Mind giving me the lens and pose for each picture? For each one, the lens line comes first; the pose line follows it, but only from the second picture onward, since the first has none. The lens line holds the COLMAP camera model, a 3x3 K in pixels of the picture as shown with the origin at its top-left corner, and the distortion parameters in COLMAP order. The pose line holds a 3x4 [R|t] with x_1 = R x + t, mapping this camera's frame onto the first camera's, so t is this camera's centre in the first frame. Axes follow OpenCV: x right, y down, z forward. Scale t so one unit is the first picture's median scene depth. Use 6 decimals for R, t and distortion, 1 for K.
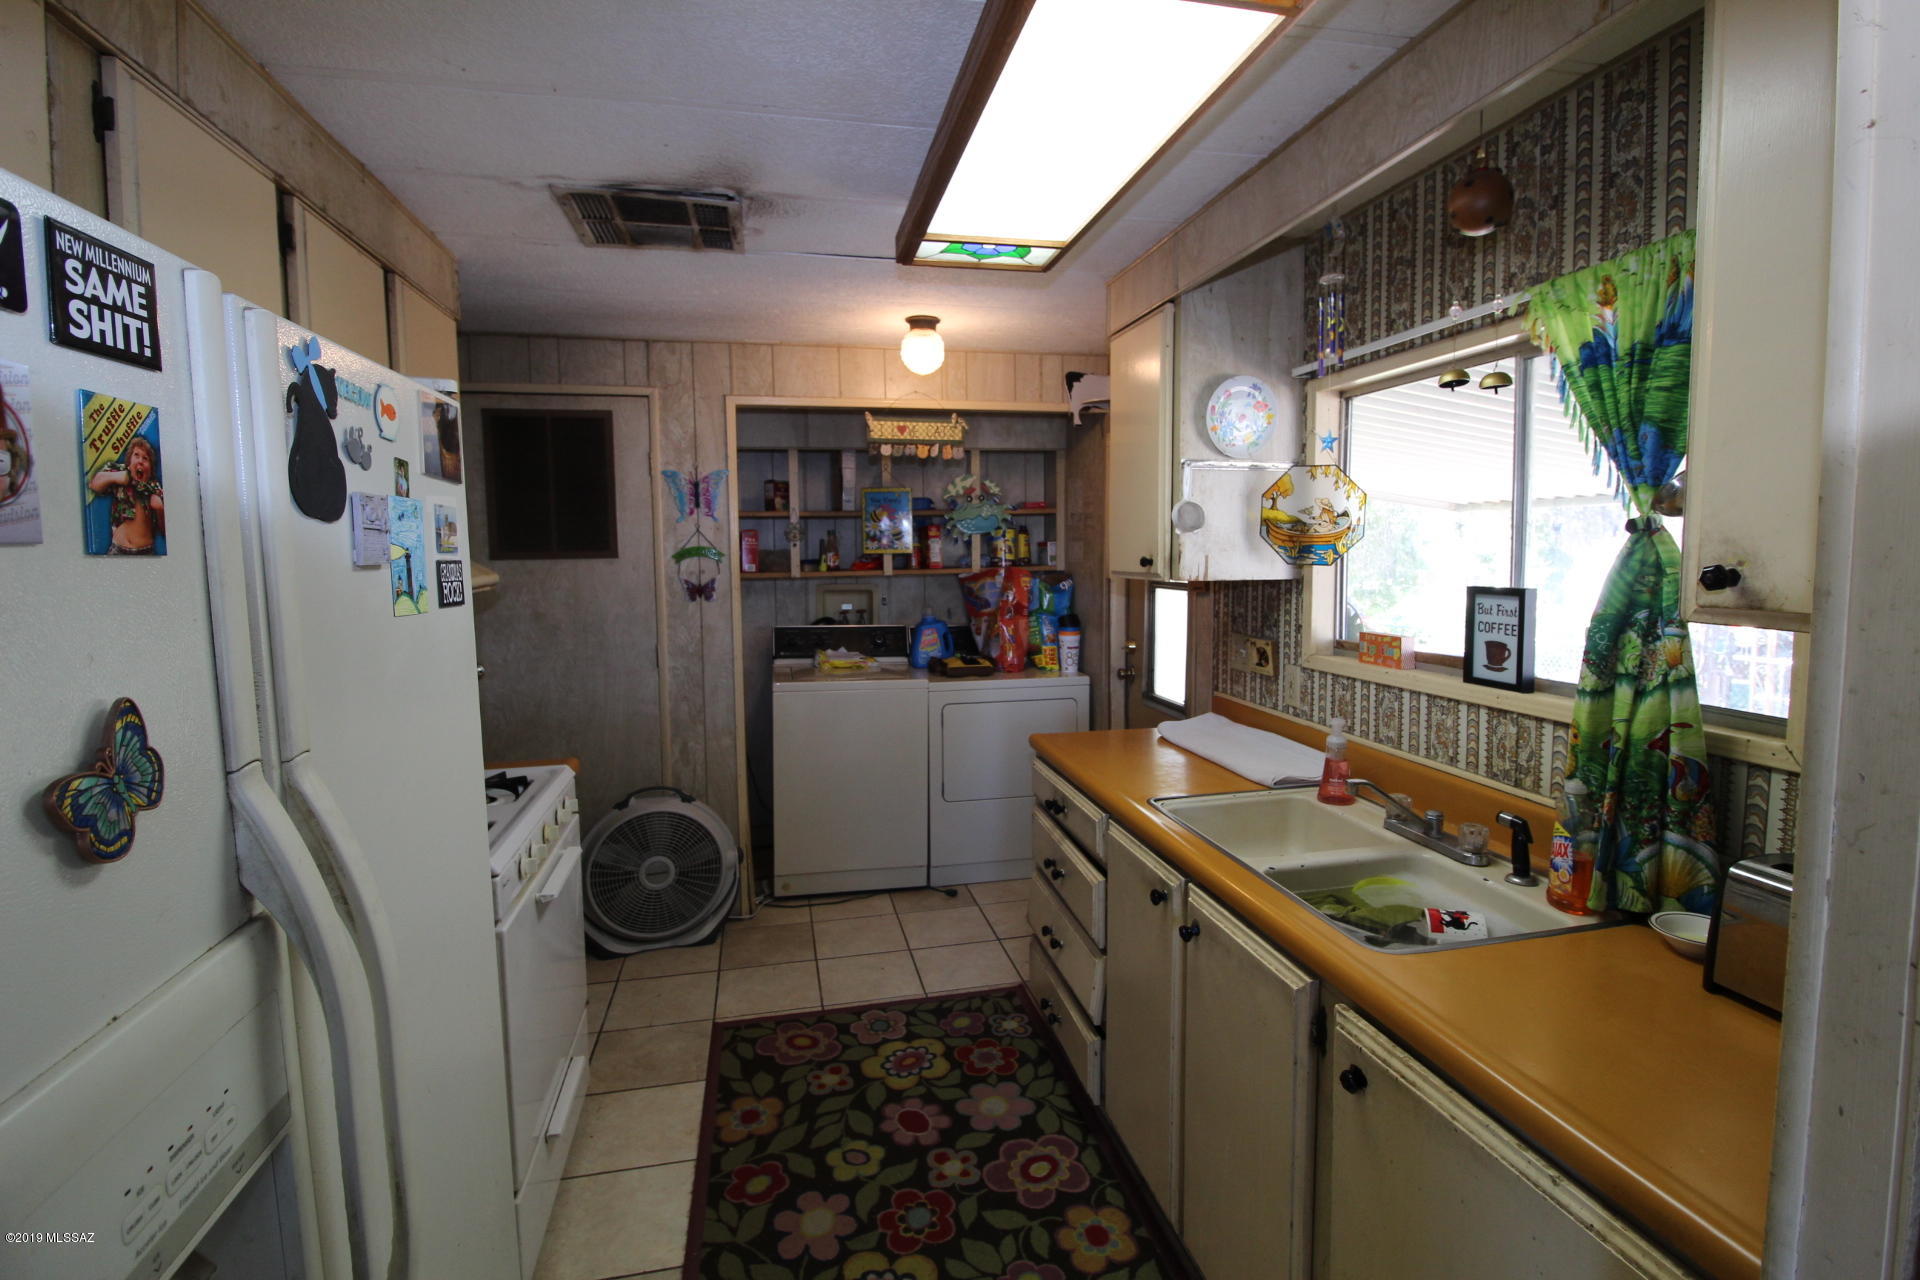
lens RADIAL K [[898.7, 0, 972.5], [0, 898.7, 613.5], [0, 0, 1]] dist [-0.001104, -0.013065]
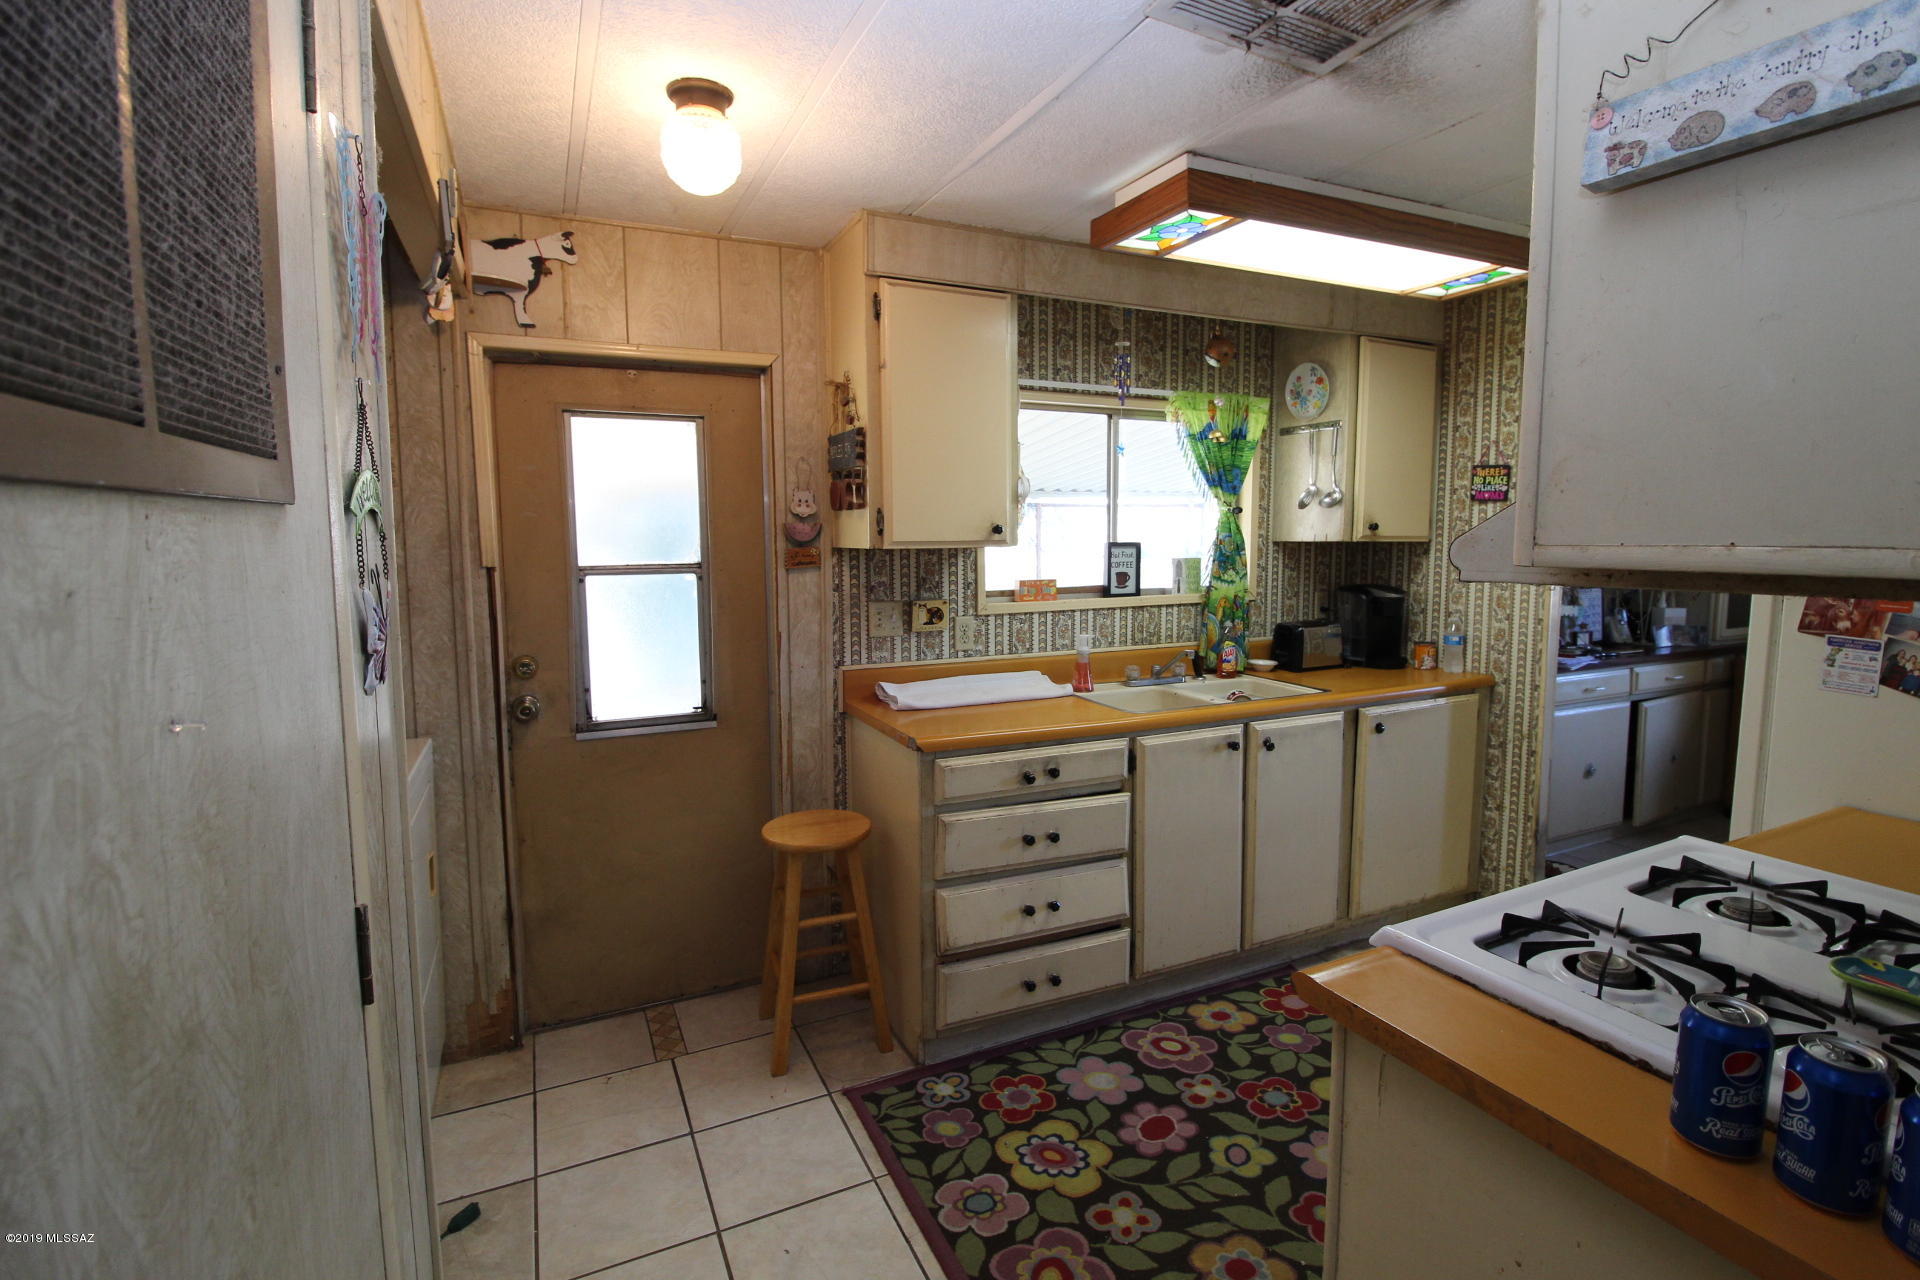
lens RADIAL K [[898.7, 0, 972.5], [0, 898.7, 613.5], [0, 0, 1]] dist [-0.001104, -0.013065]
pose [[-0.228501, -0.077528, 0.970452, -0.929555], [0.077854, 0.992176, 0.097595, -0.071989], [-0.970426, 0.097854, -0.220678, 1.410719]]
